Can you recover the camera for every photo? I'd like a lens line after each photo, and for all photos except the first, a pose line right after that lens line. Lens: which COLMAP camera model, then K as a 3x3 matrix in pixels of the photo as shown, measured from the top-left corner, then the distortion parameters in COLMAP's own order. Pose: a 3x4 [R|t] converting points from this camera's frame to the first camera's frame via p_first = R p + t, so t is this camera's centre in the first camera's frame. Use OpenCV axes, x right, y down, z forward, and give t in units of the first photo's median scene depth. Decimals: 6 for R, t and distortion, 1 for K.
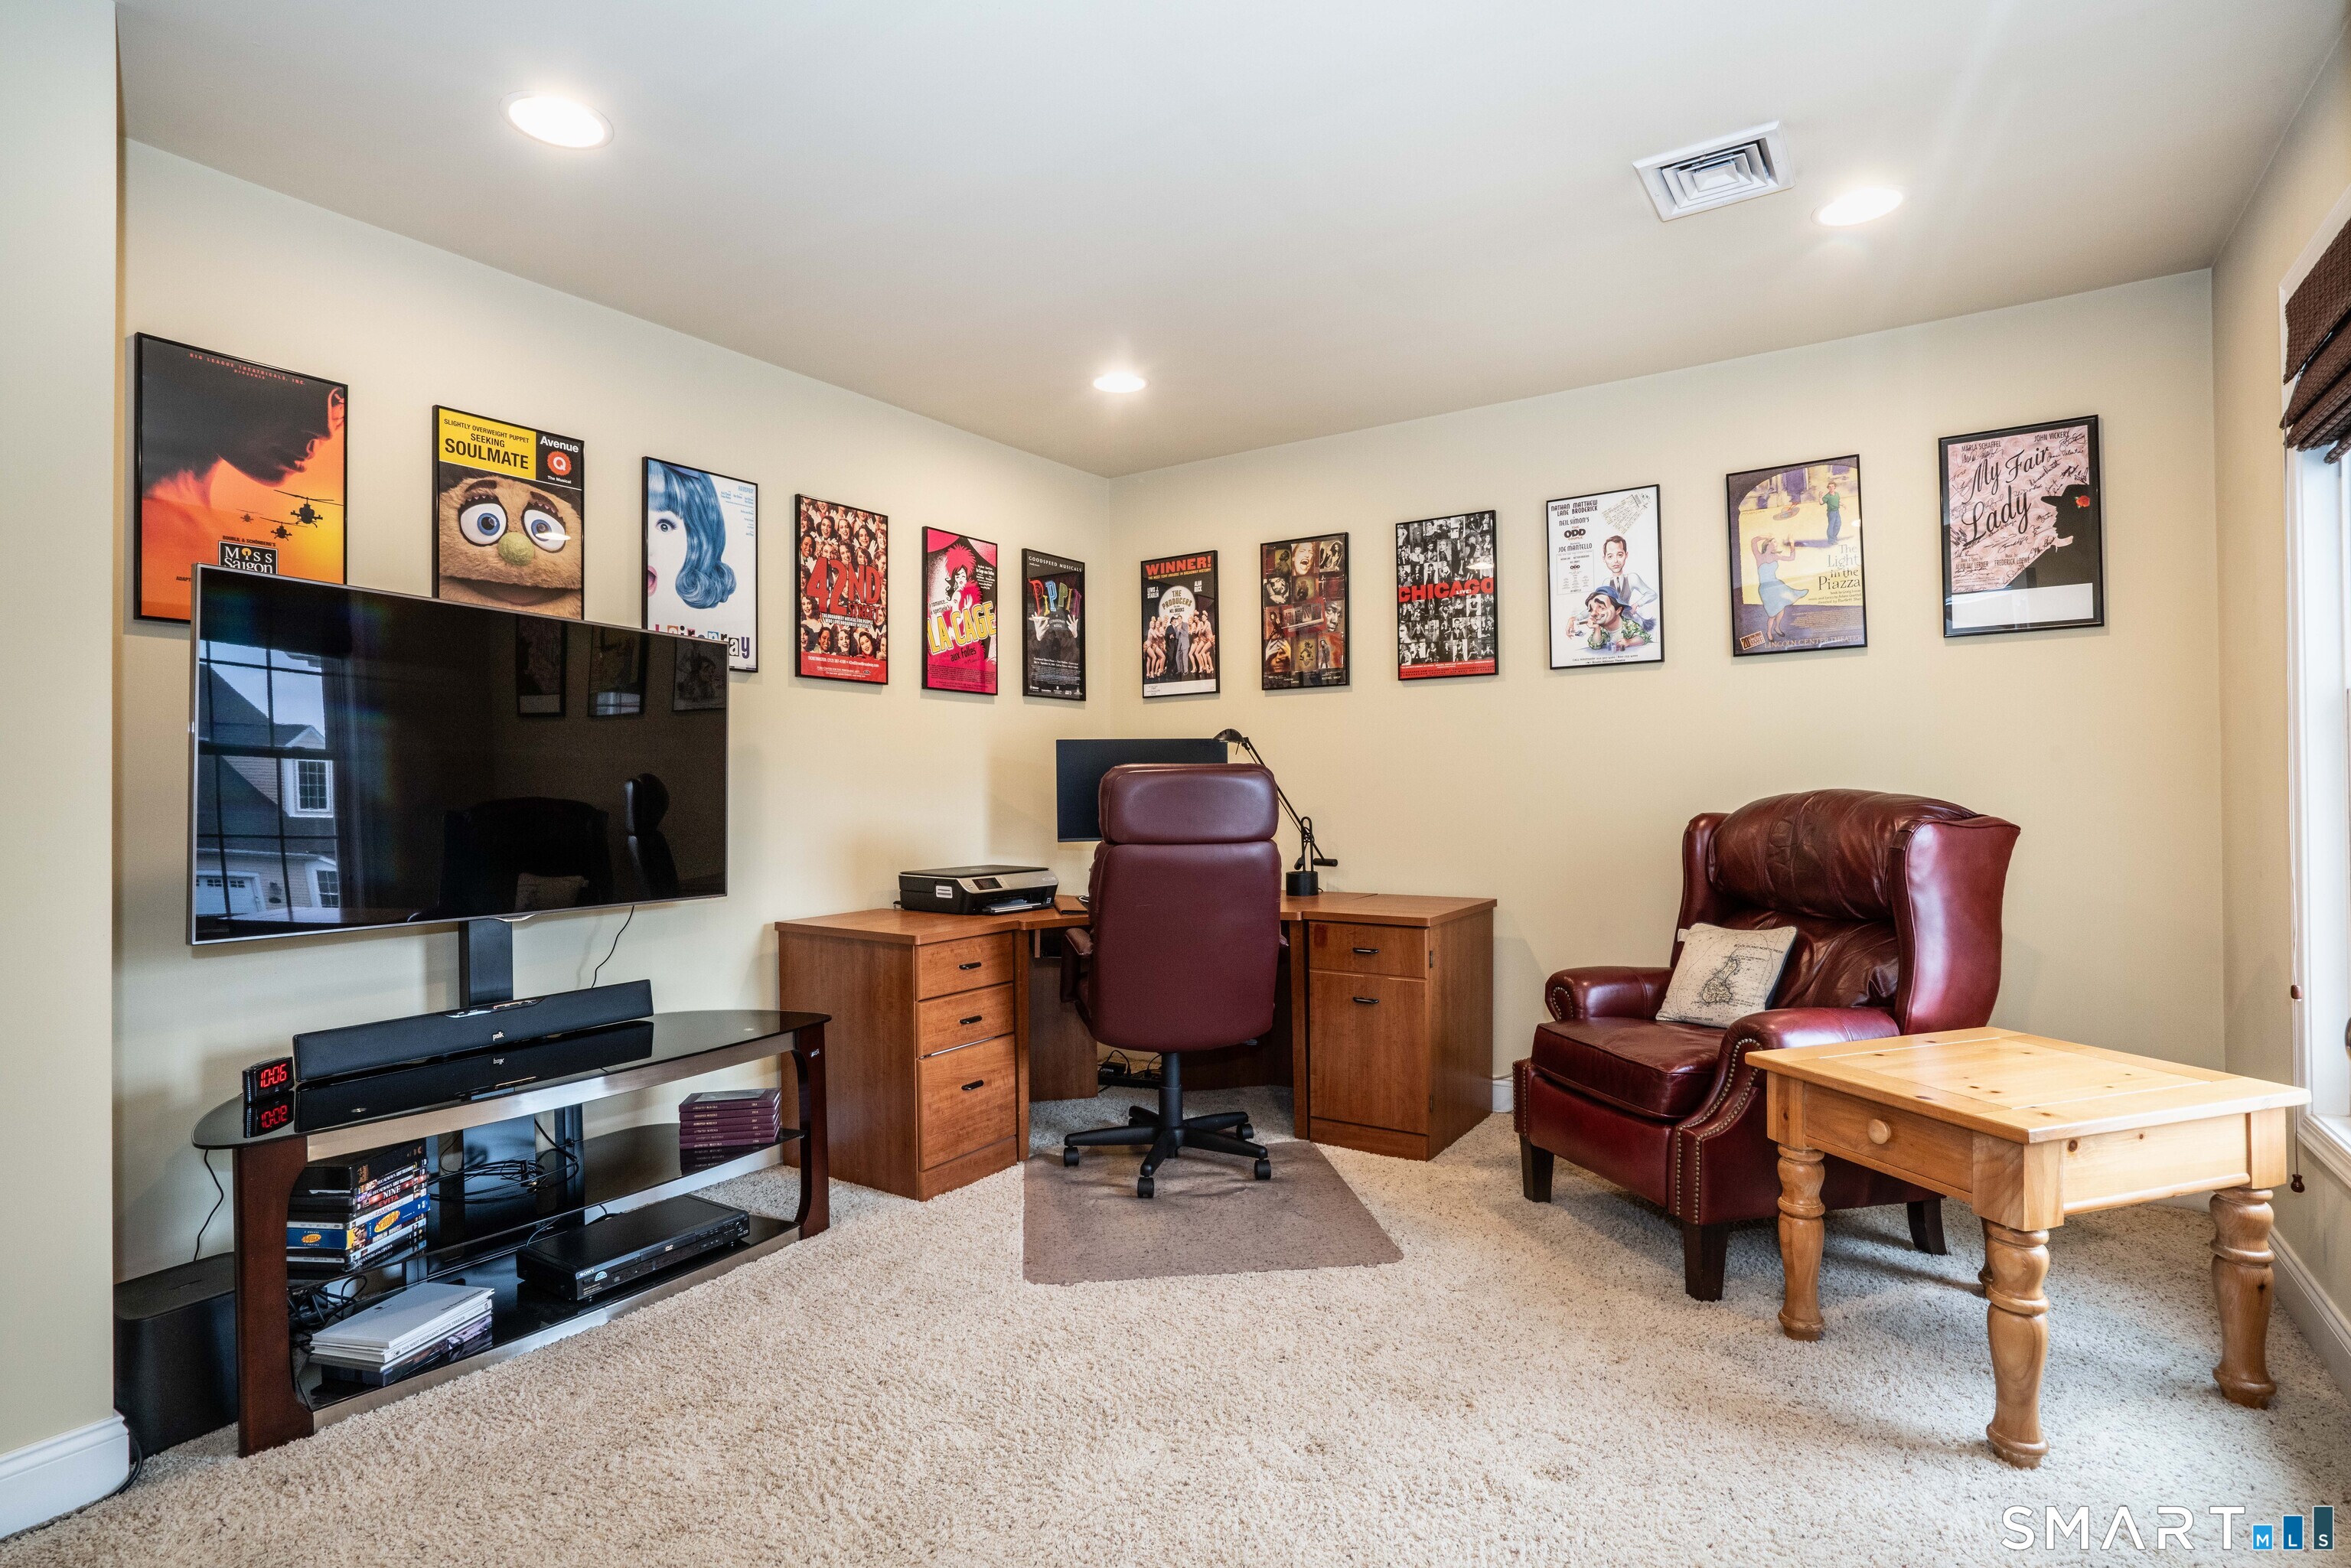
lens RADIAL K [[1151.1, 0, 1175.5], [0, 1151.1, 784.0], [0, 0, 1]] dist [-0.063512, 0.031721]
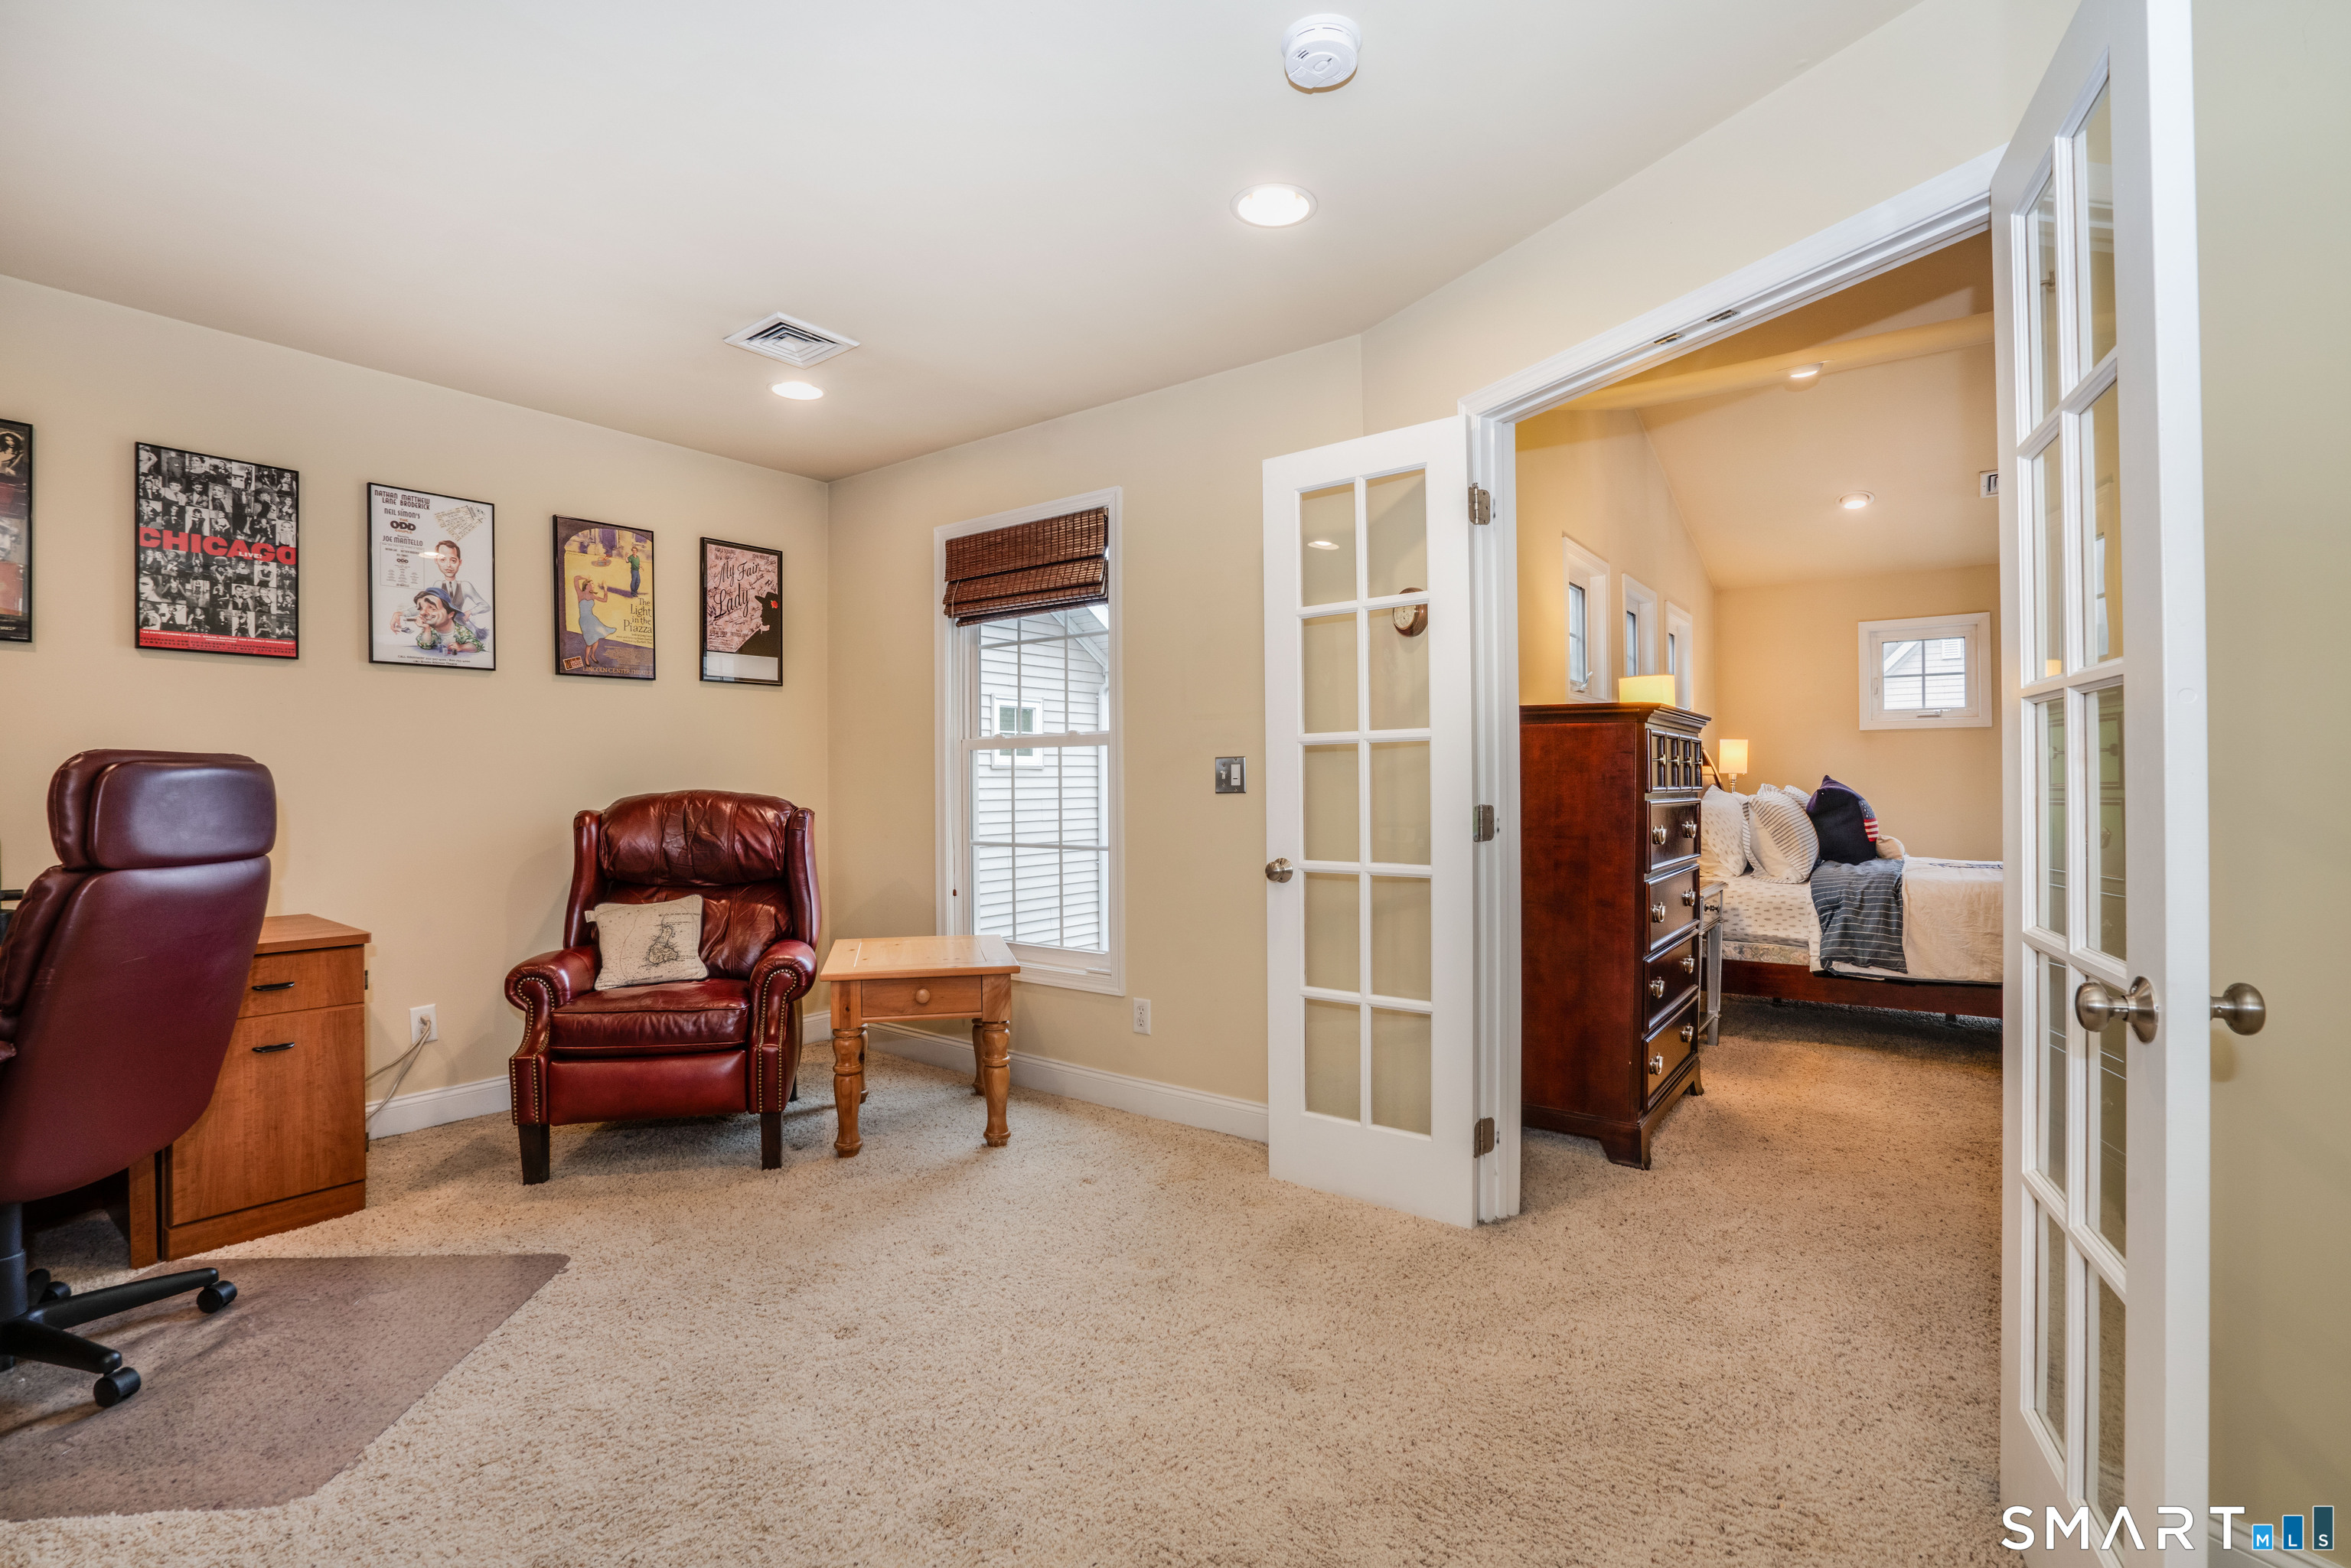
lens RADIAL K [[1176.4, 0, 1067.5], [0, 1176.4, 776.7], [0, 0, 1]] dist [0.000597, 0.000523]
pose [[0.088951, 0.013011, 0.995951, -0.608459], [-0.004917, 0.999908, -0.012624, 0.003456], [-0.996024, -0.003775, 0.089007, 0.354257]]
